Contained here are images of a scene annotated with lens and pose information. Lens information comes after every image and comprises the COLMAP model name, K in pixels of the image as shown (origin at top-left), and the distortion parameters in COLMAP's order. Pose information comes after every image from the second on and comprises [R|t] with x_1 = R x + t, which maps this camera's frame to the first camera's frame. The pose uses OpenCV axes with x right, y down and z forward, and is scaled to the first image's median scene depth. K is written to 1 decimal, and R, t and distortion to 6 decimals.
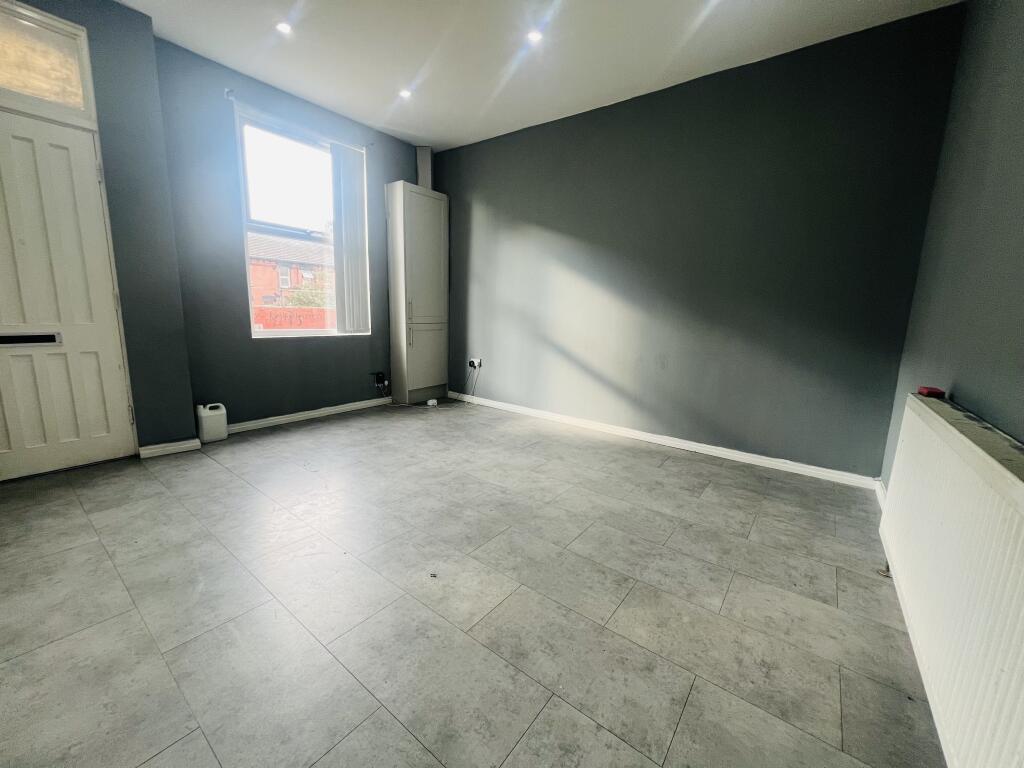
lens RADIAL K [[403.1, 0, 505.6], [0, 403.1, 388.0], [0, 0, 1]] dist [-0.002782, -0.000157]
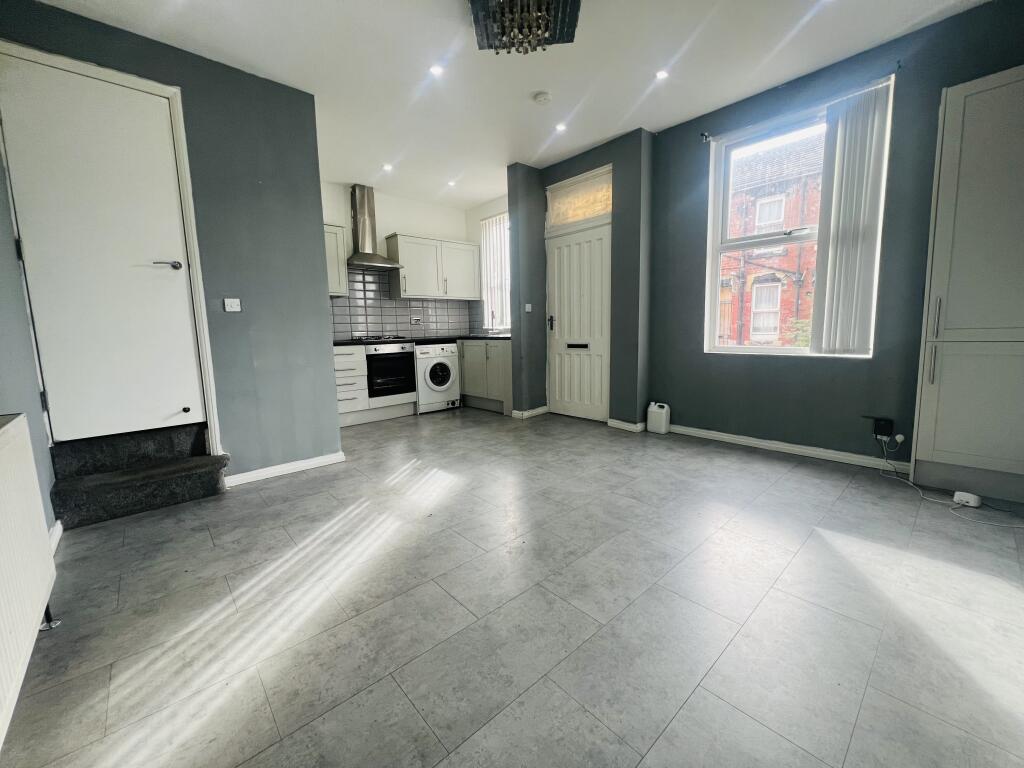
lens RADIAL K [[414.2, 0, 507.9], [0, 414.2, 380.0], [0, 0, 1]] dist [-0.001343, -0.000727]
pose [[-0.184367, 0.095304, -0.978226, 0.602894], [-0.167740, 0.977635, 0.126861, -0.114653], [0.968438, 0.187477, -0.164257, 0.756973]]
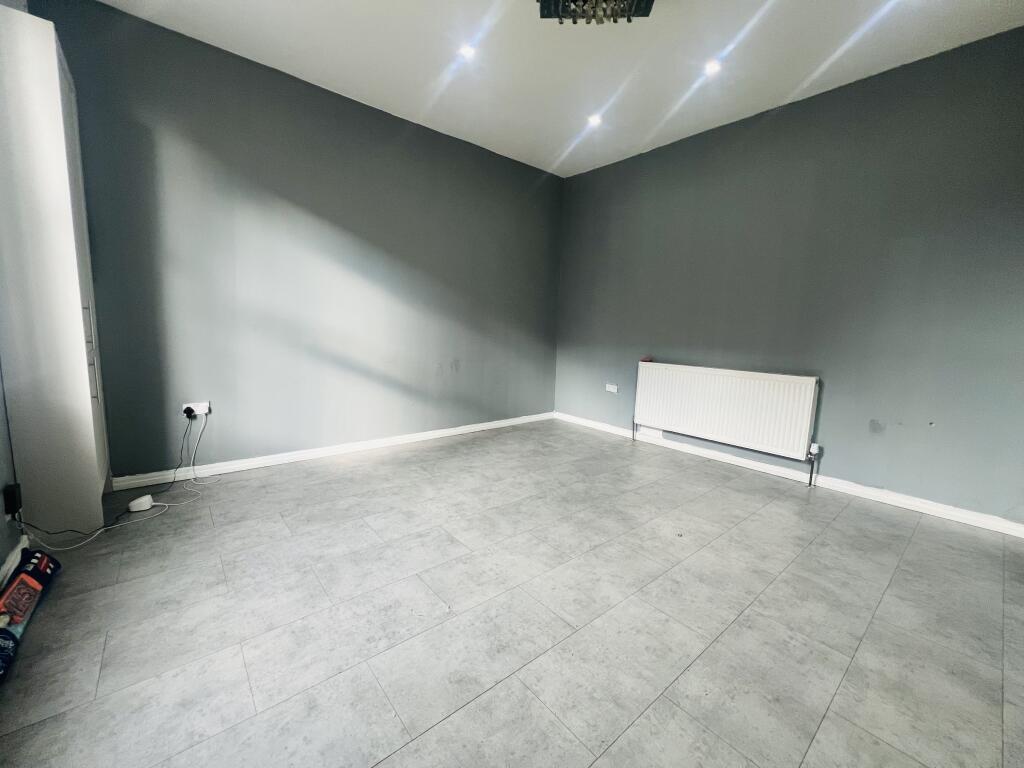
lens RADIAL K [[414.2, 0, 507.9], [0, 414.2, 380.0], [0, 0, 1]] dist [-0.001343, -0.000727]
pose [[0.220401, -0.148908, 0.963976, -0.825146], [0.162766, 0.980036, 0.114175, -0.148886], [-0.961733, 0.131738, 0.240238, 0.620098]]
